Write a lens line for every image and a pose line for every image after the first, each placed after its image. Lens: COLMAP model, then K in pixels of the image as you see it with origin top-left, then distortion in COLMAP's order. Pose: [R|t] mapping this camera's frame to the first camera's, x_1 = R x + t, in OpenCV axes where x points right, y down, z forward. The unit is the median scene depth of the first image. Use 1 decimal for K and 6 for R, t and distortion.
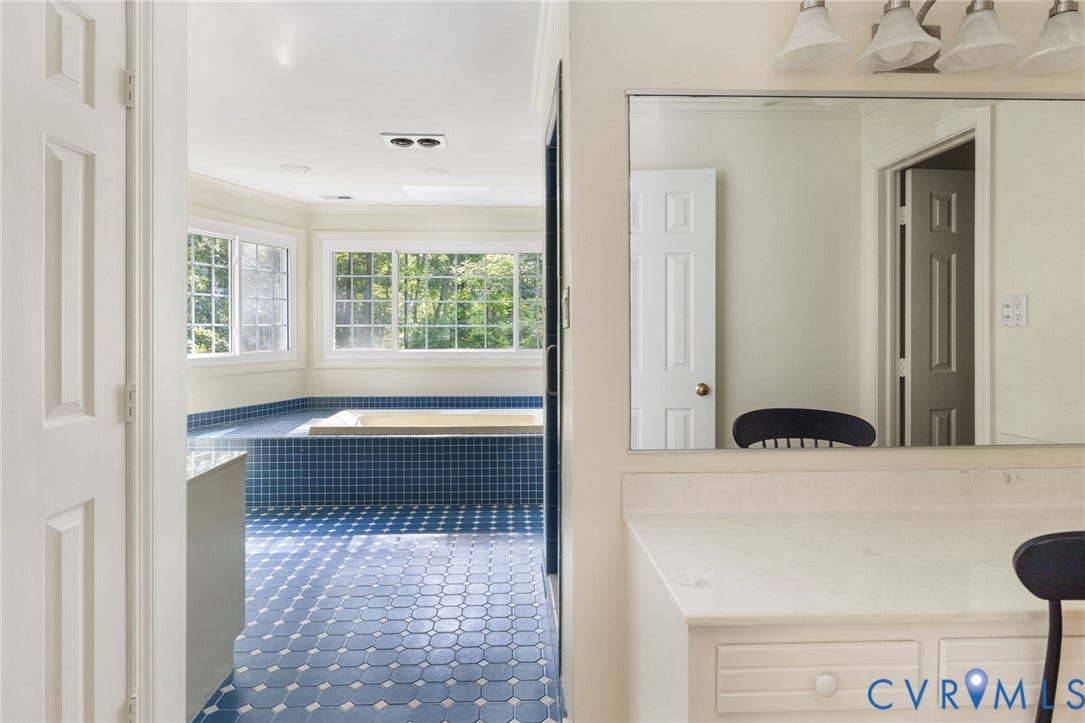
lens RADIAL K [[566.8, 0, 533.9], [0, 566.8, 330.1], [0, 0, 1]] dist [0.002028, -0.001604]
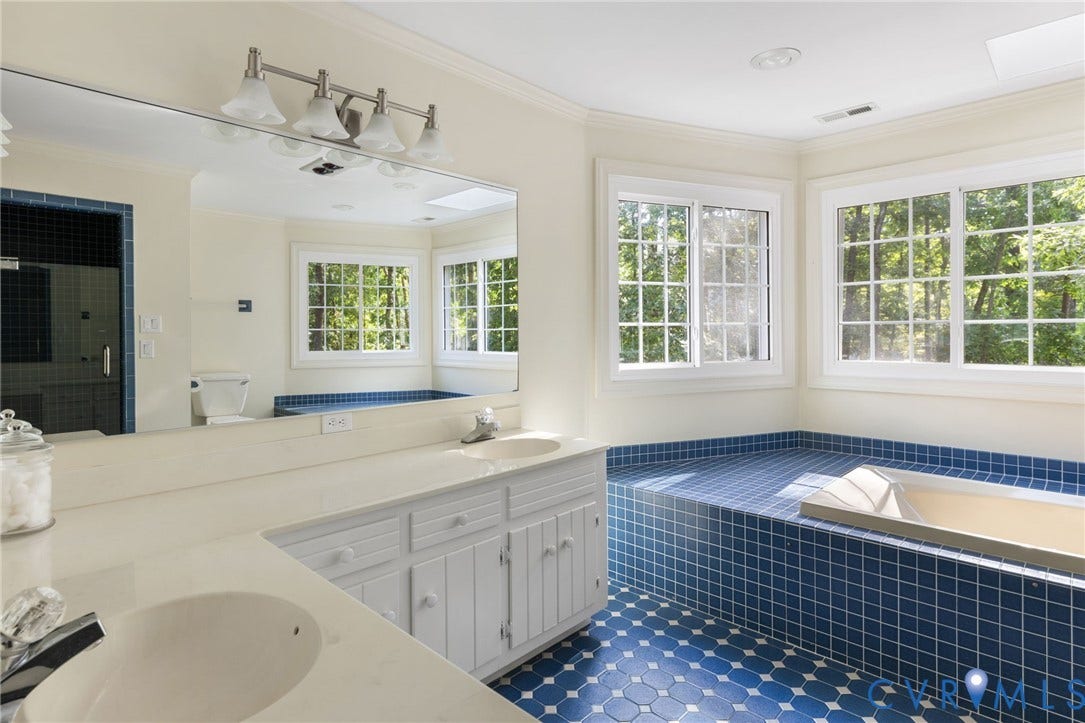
lens RADIAL K [[566.8, 0, 534.6], [0, 566.8, 335.3], [0, 0, 1]] dist [0.002028, -0.001604]
pose [[0.681978, -0.001008, -0.731372, -0.137194], [0.006676, 0.999966, 0.004847, 0.000490], [0.731342, -0.008188, 0.681962, 0.355274]]
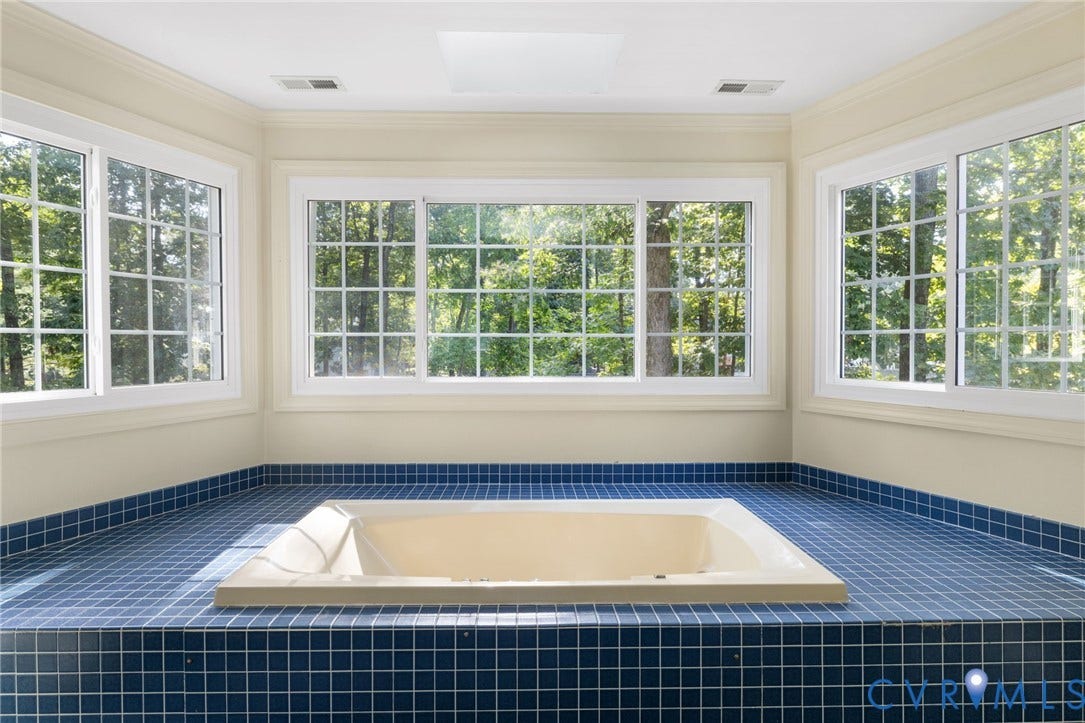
lens RADIAL K [[566.8, 0, 533.8], [0, 566.8, 354.0], [0, 0, 1]] dist [0.002028, -0.001604]
pose [[0.999571, 0.001575, -0.029235, -0.137359], [-0.001005, 0.999809, 0.019512, 0.000390], [0.029260, -0.019475, 0.999382, 0.518804]]
